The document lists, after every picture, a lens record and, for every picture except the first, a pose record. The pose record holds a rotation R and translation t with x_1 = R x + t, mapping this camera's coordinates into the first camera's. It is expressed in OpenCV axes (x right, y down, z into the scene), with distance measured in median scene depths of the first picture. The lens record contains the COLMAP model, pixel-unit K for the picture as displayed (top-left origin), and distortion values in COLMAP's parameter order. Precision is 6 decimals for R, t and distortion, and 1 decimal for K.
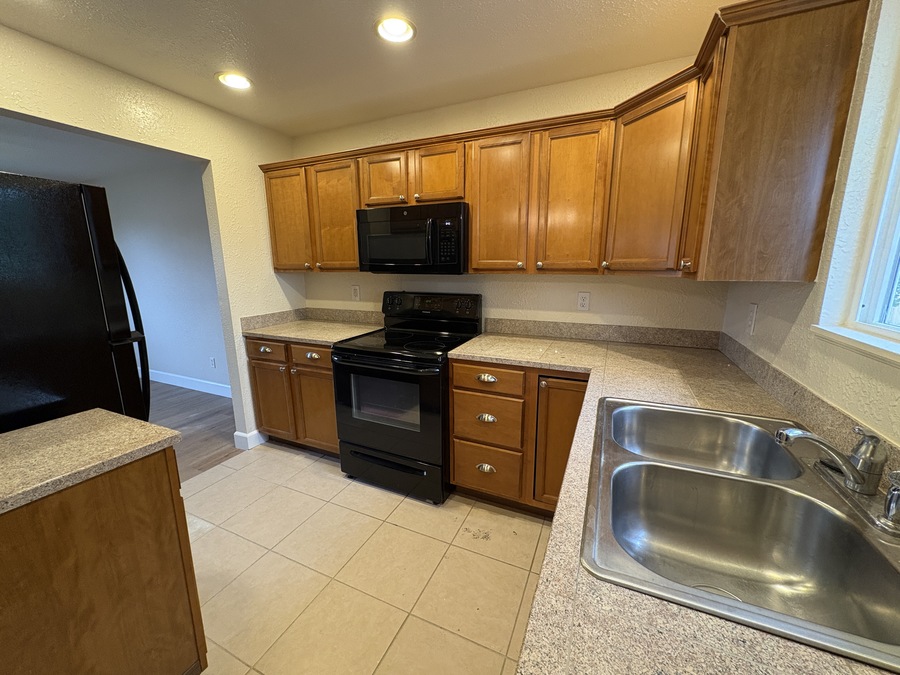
lens RADIAL K [[358.6, 0, 450.0], [0, 358.6, 337.5], [0, 0, 1]] dist [0.002017, 0.000406]
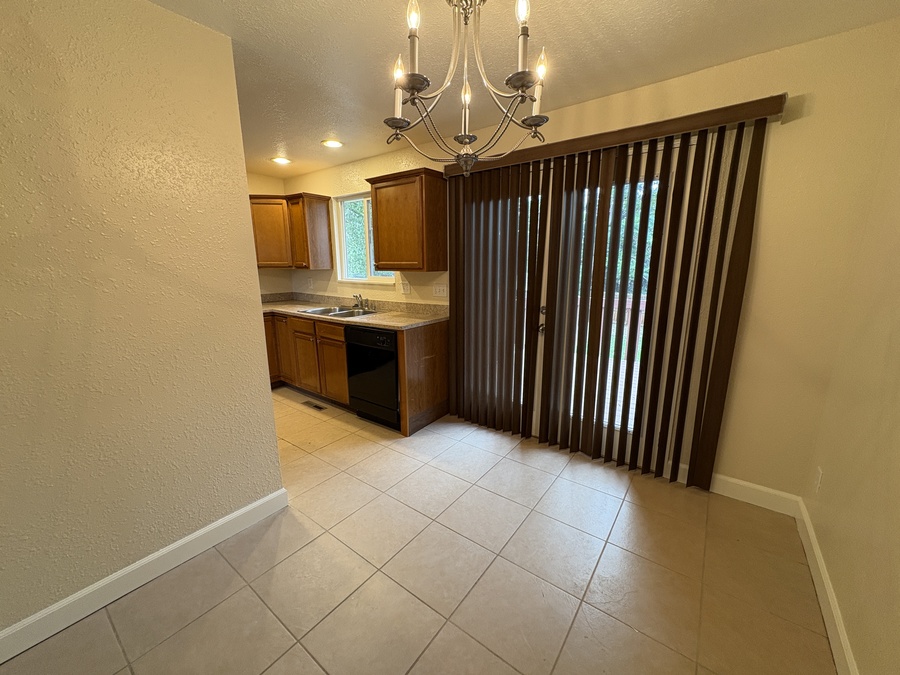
lens RADIAL K [[358.6, 0, 450.0], [0, 358.6, 337.5], [0, 0, 1]] dist [0.002017, 0.000406]
pose [[0.213452, -0.203582, 0.955506, -1.682739], [0.194360, 0.967346, 0.162687, 0.113562], [-0.957425, 0.150986, 0.246050, -0.673231]]
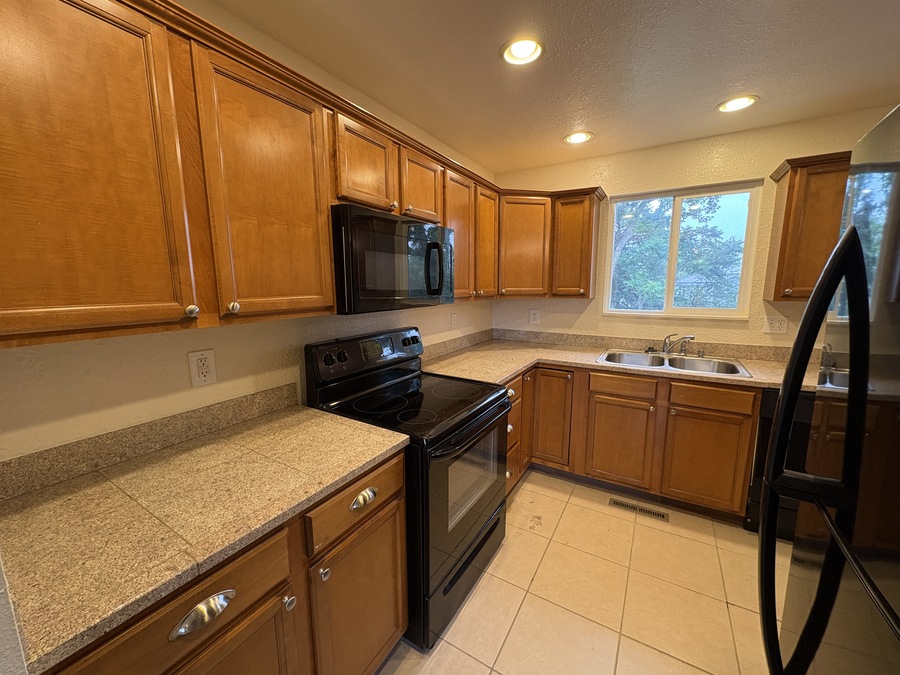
lens RADIAL K [[358.6, 0, 450.0], [0, 358.6, 337.5], [0, 0, 1]] dist [0.002017, 0.000406]
pose [[0.114143, -0.148079, 0.982366, -1.197417], [0.203448, 0.971357, 0.122781, -0.278072], [-0.972409, 0.185846, 0.141000, 1.180464]]
